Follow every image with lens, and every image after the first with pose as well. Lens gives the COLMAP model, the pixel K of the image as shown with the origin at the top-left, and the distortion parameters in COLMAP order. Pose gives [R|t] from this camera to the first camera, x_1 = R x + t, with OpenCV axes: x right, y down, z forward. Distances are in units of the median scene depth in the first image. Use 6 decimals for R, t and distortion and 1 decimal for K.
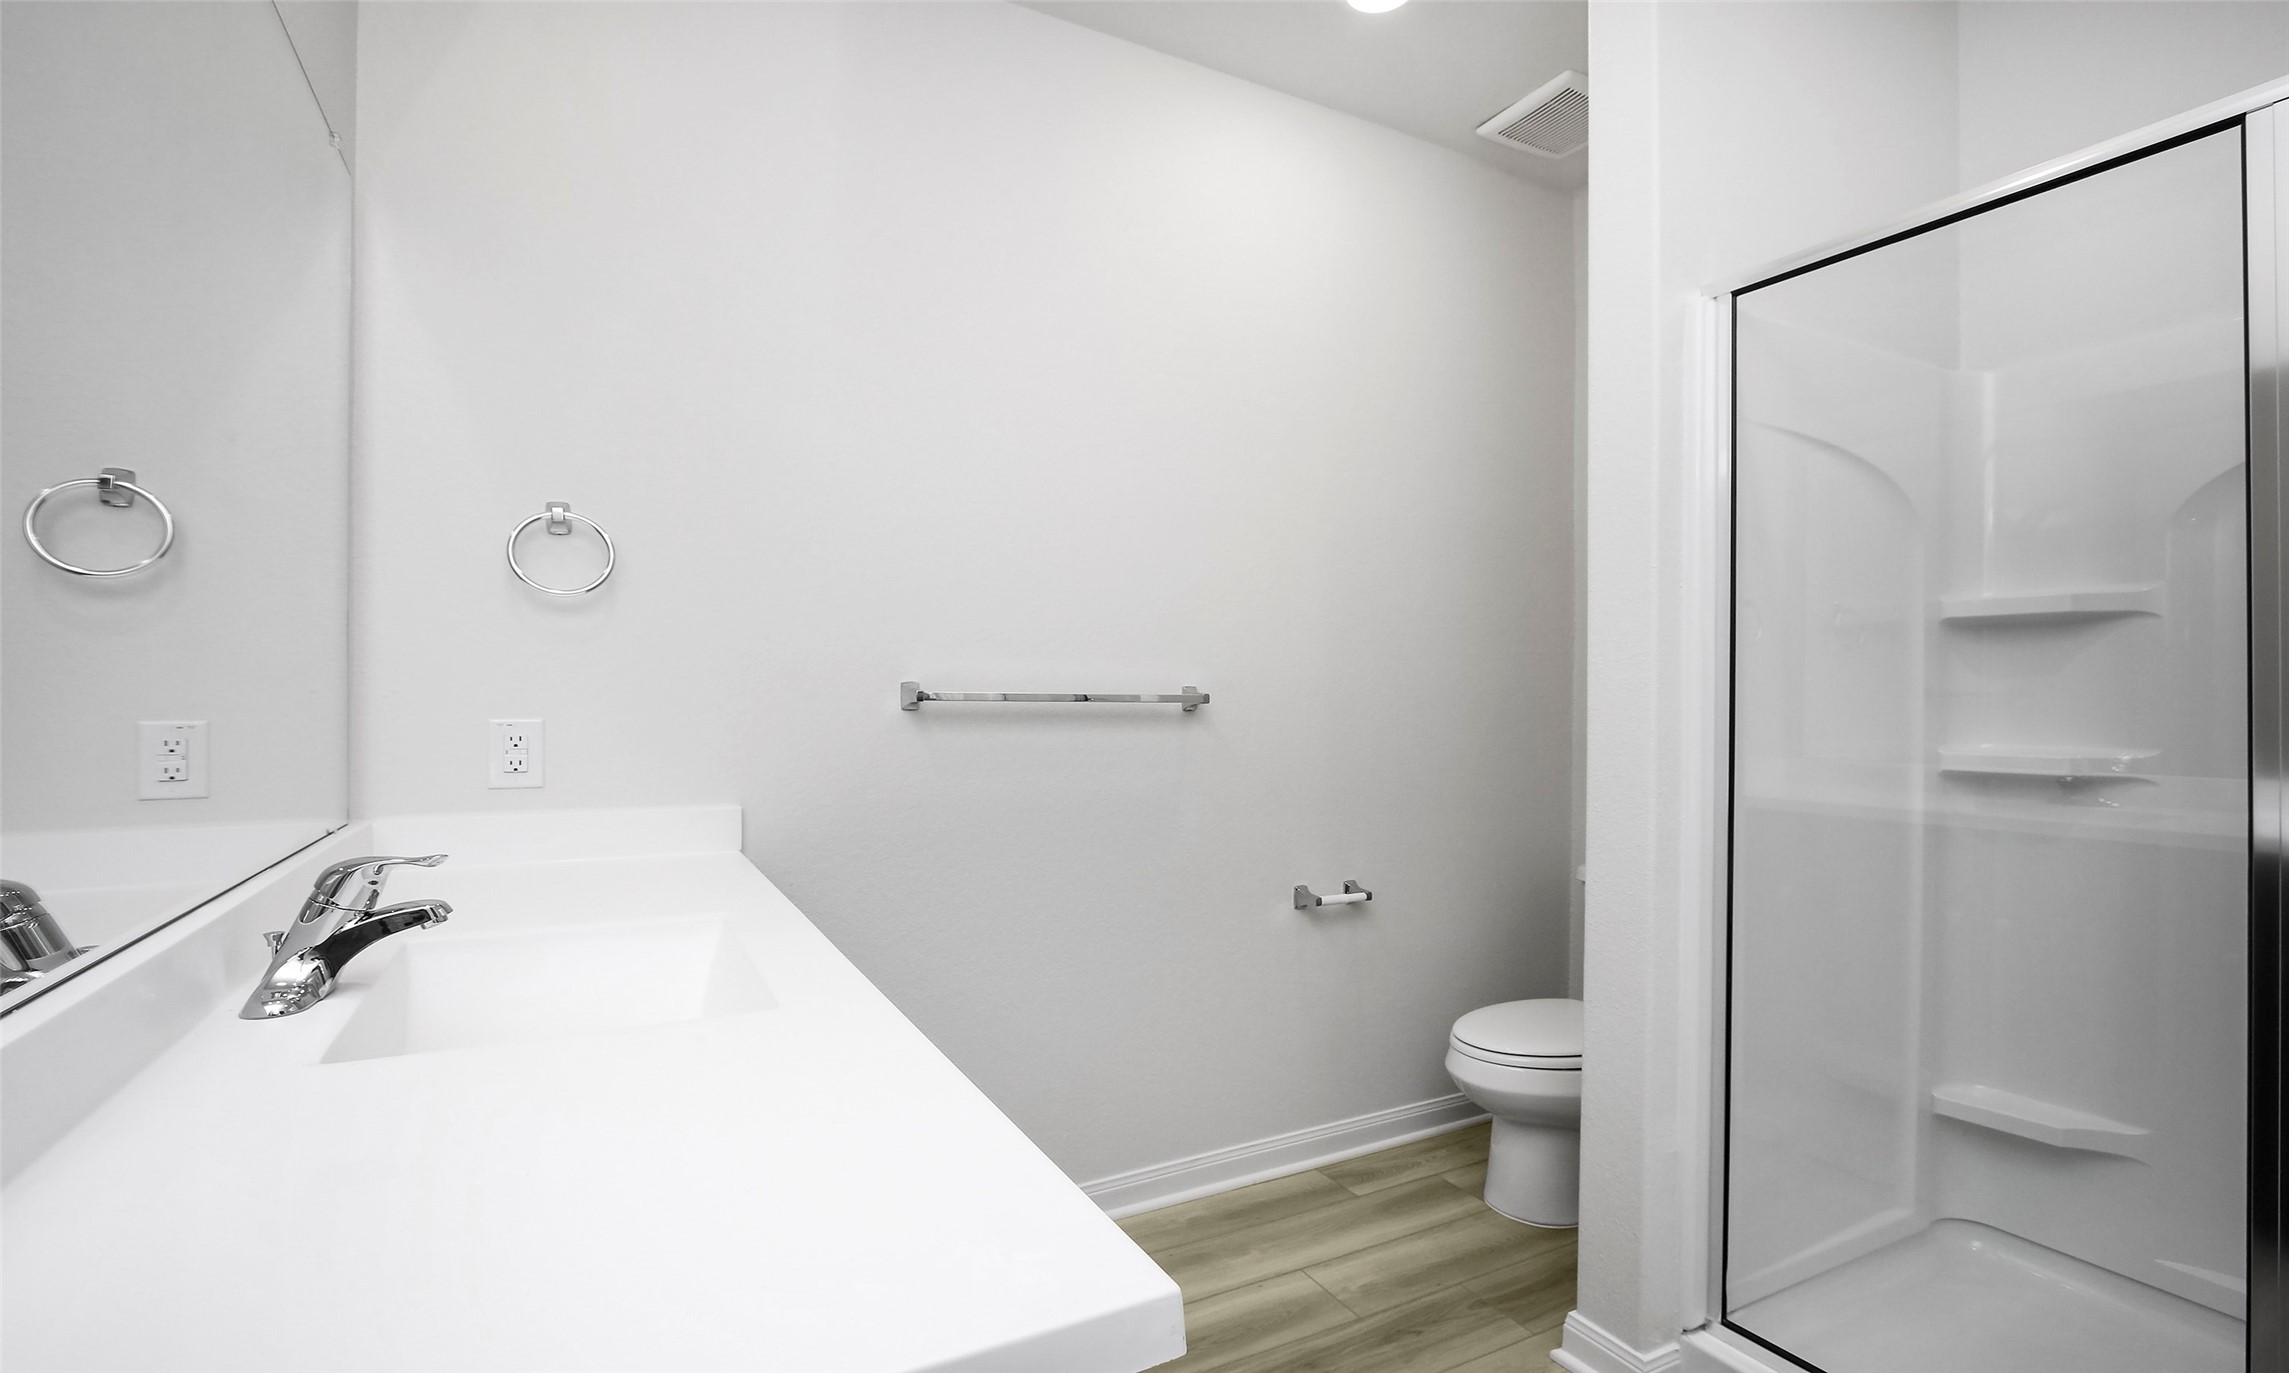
lens RADIAL K [[1052.4, 0, 1139.3], [0, 1052.4, 701.3], [0, 0, 1]] dist [-0.008671, -0.000153]
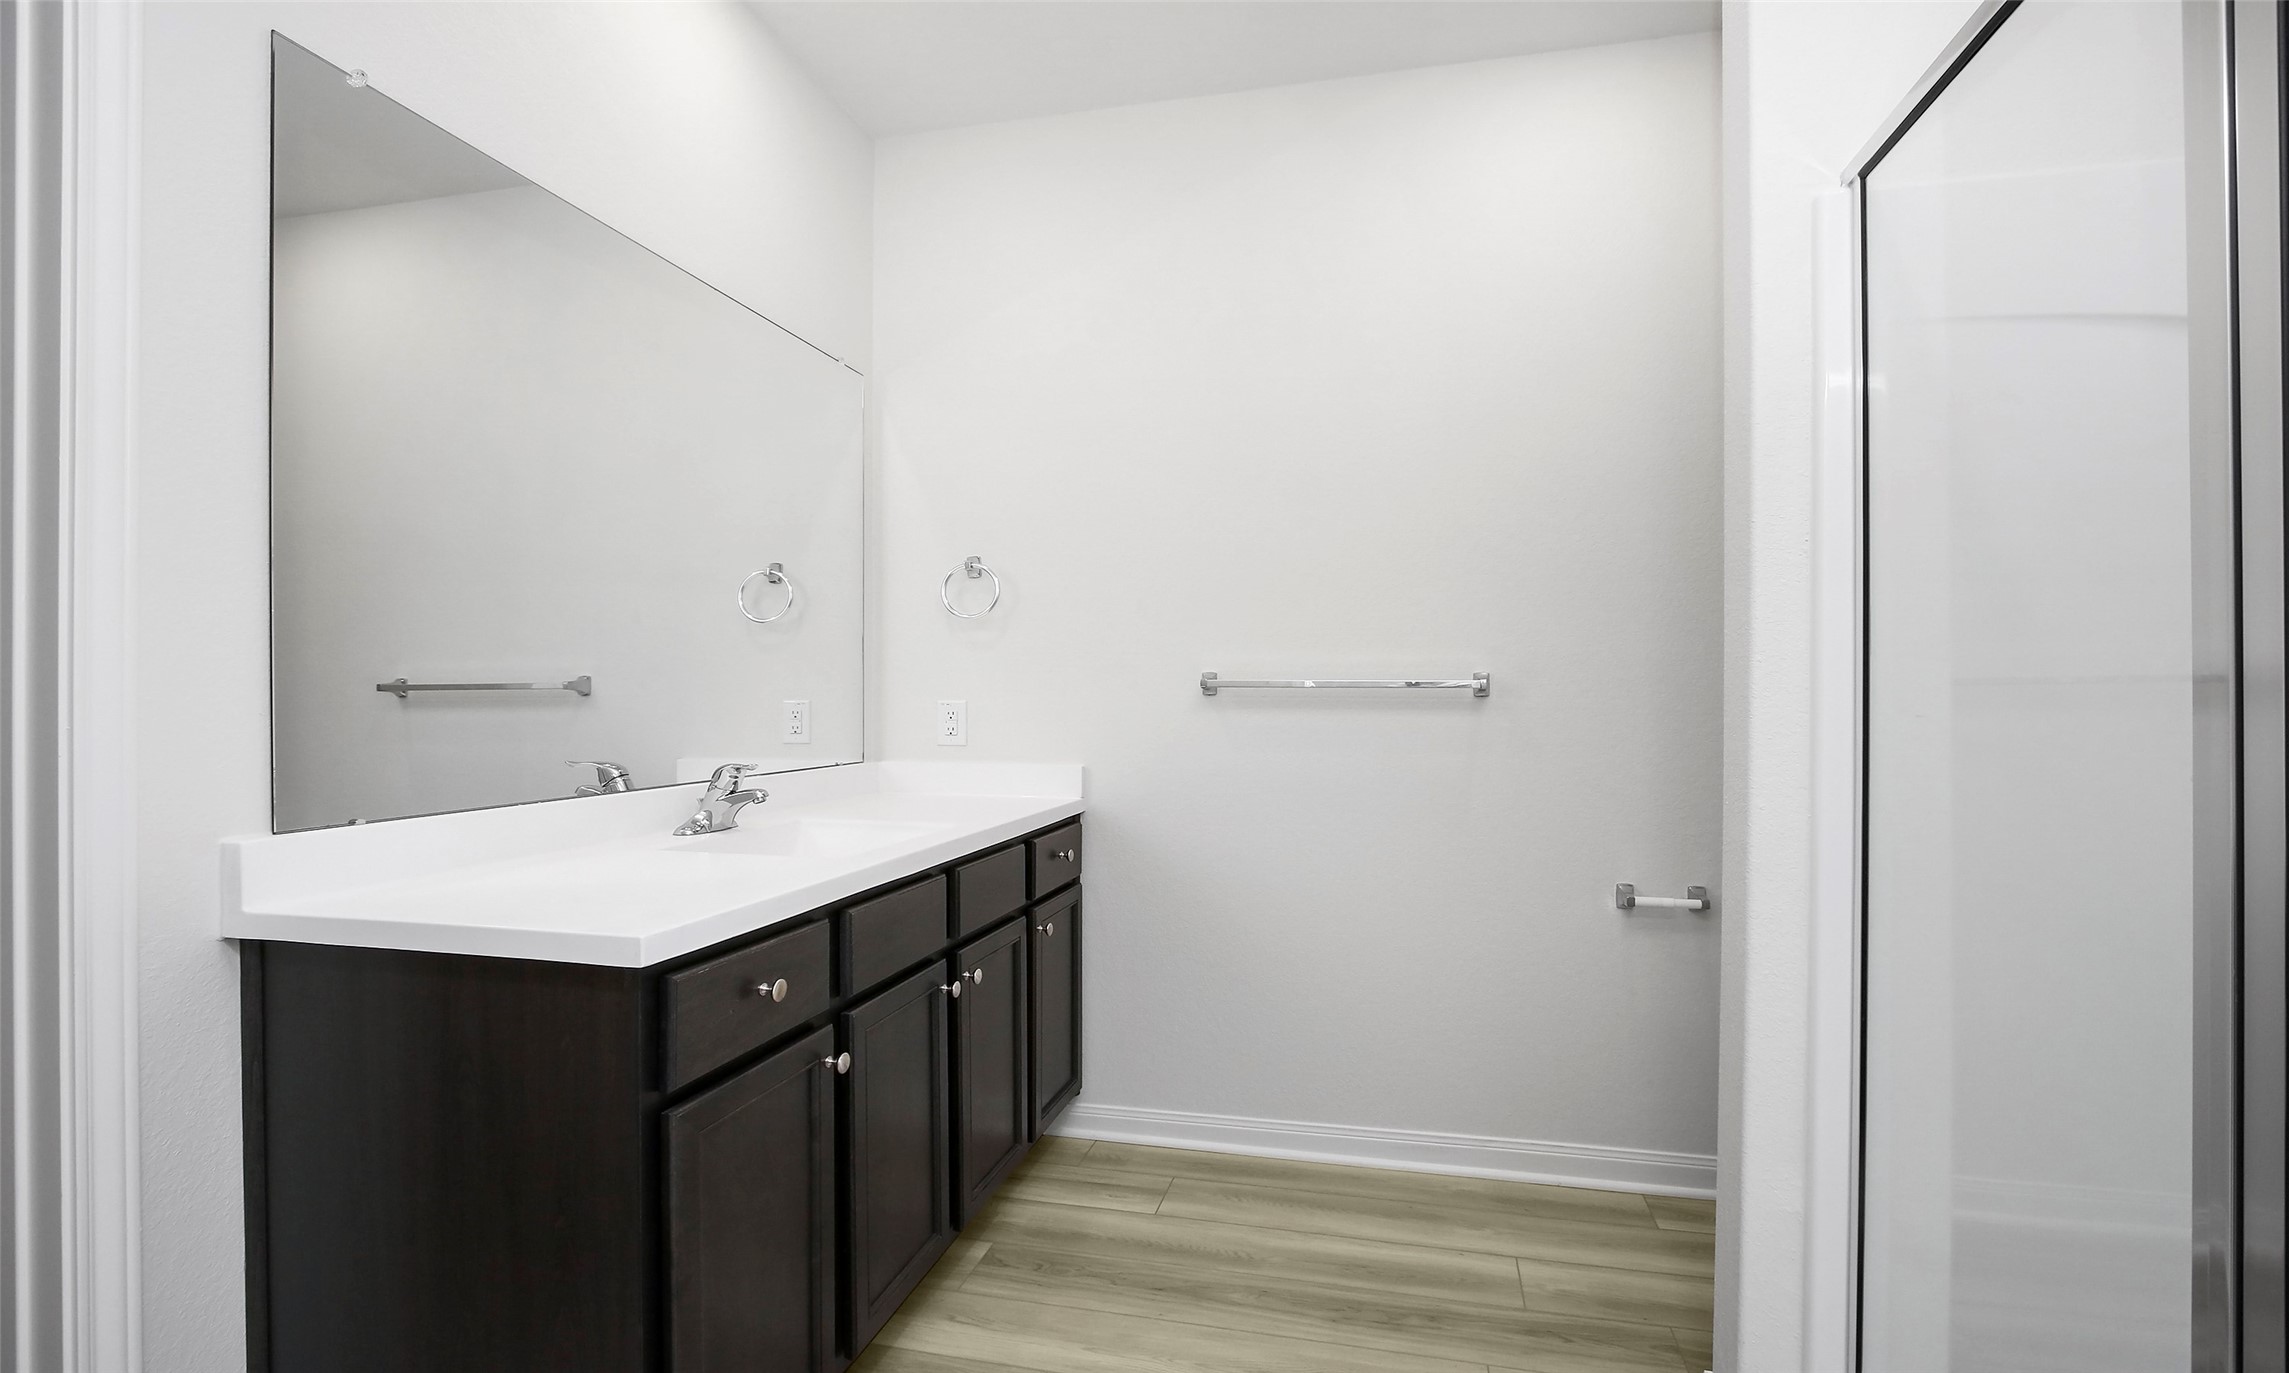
lens RADIAL K [[1052.4, 0, 1121.2], [0, 1052.4, 688.0], [0, 0, 1]] dist [-0.008671, -0.000153]
pose [[0.750253, -0.009172, -0.661087, 0.543424], [0.000736, 0.999915, -0.013037, 0.016875], [0.661150, 0.009294, 0.750196, 0.006506]]
